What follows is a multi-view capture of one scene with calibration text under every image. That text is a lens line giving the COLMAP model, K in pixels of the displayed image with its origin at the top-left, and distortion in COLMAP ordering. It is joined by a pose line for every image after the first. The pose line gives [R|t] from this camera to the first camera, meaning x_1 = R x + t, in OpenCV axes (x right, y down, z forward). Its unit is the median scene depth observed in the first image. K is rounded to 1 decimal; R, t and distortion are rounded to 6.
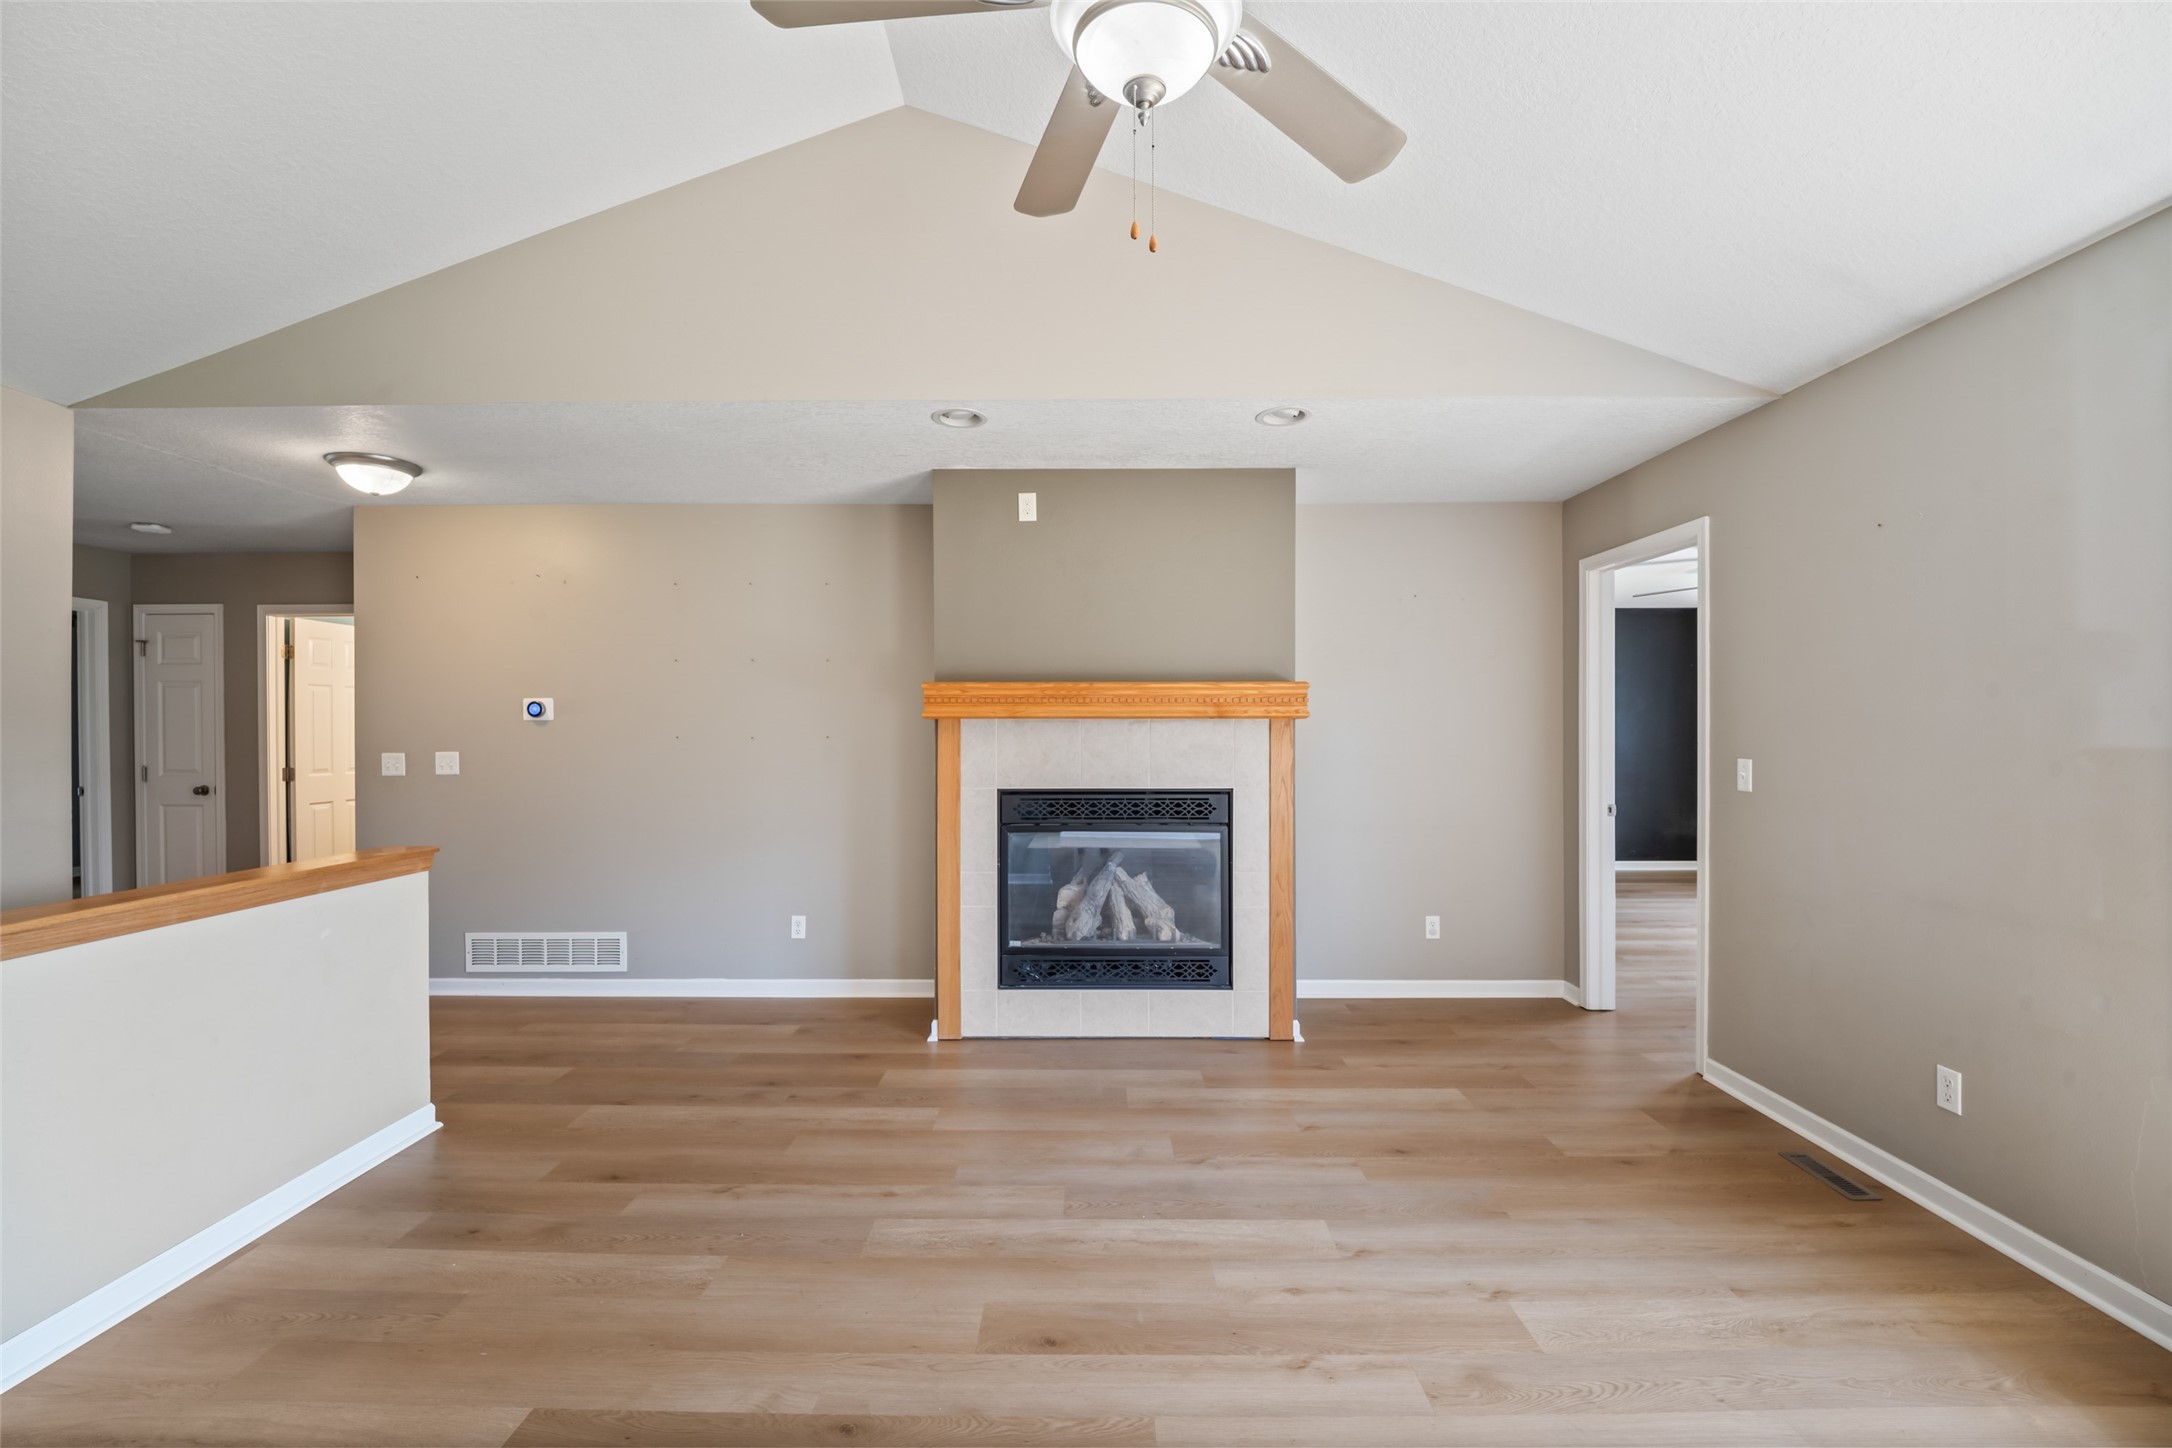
lens RADIAL K [[926.2, 0, 1093.3], [0, 926.2, 735.3], [0, 0, 1]] dist [0.008080, -0.006356]
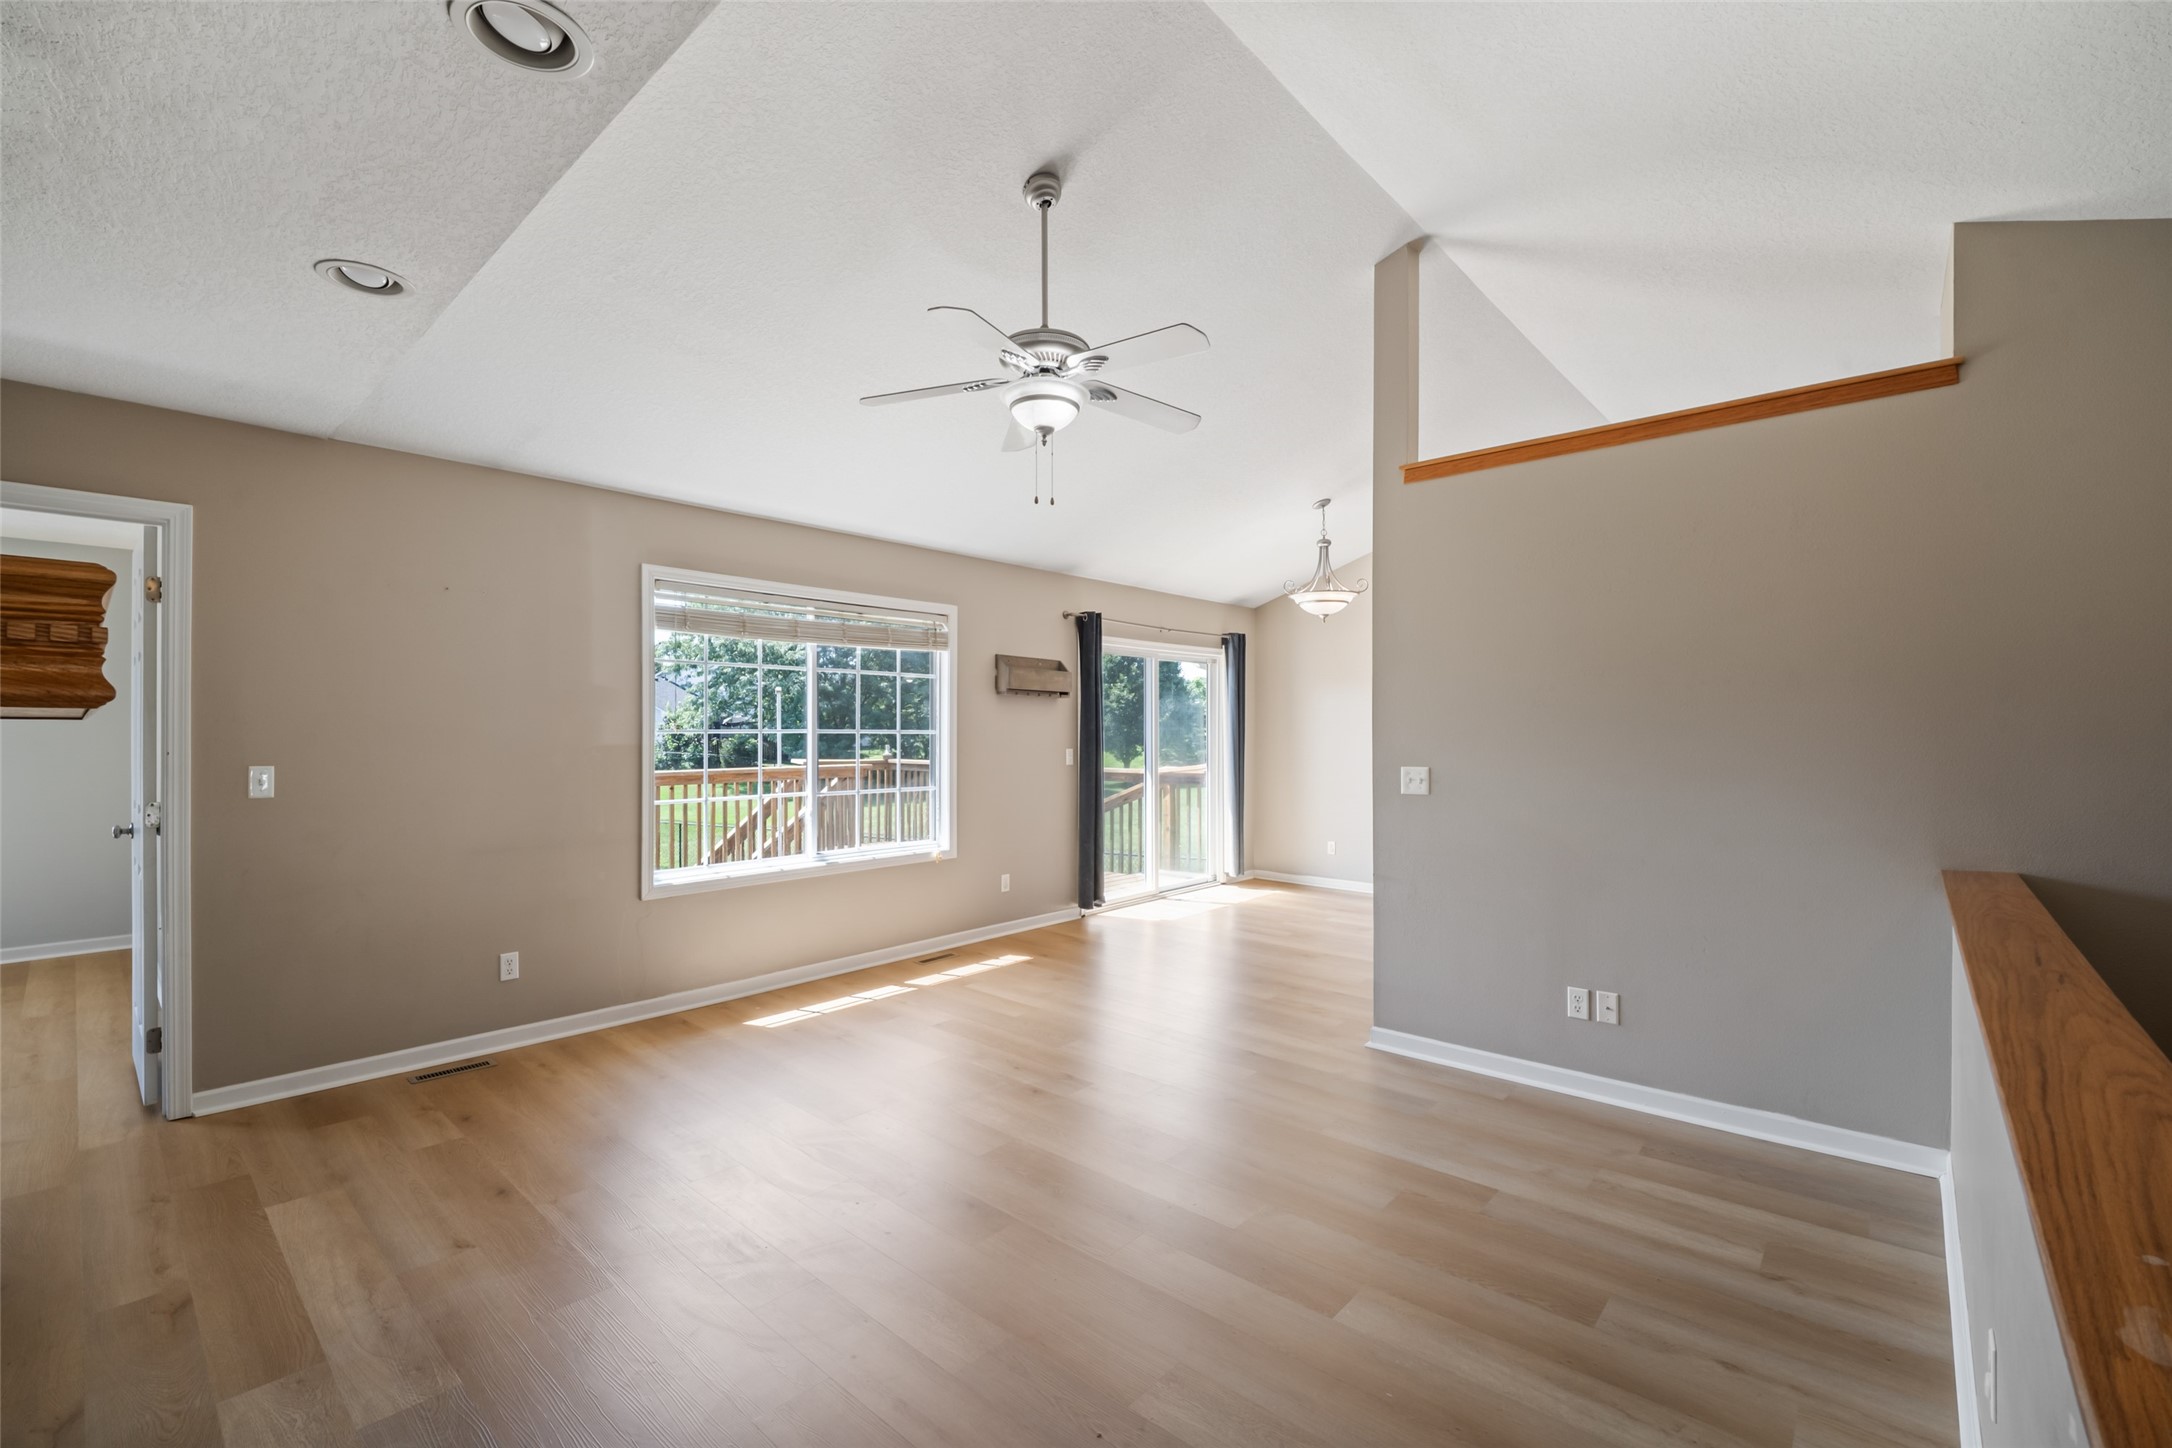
lens RADIAL K [[926.2, 0, 1083.1], [0, 926.2, 726.0], [0, 0, 1]] dist [0.008080, -0.006356]
pose [[-0.750157, -0.000444, 0.661259, -0.706808], [-0.005122, 0.999974, -0.005139, -0.017805], [-0.661240, -0.007242, -0.750140, 1.291016]]
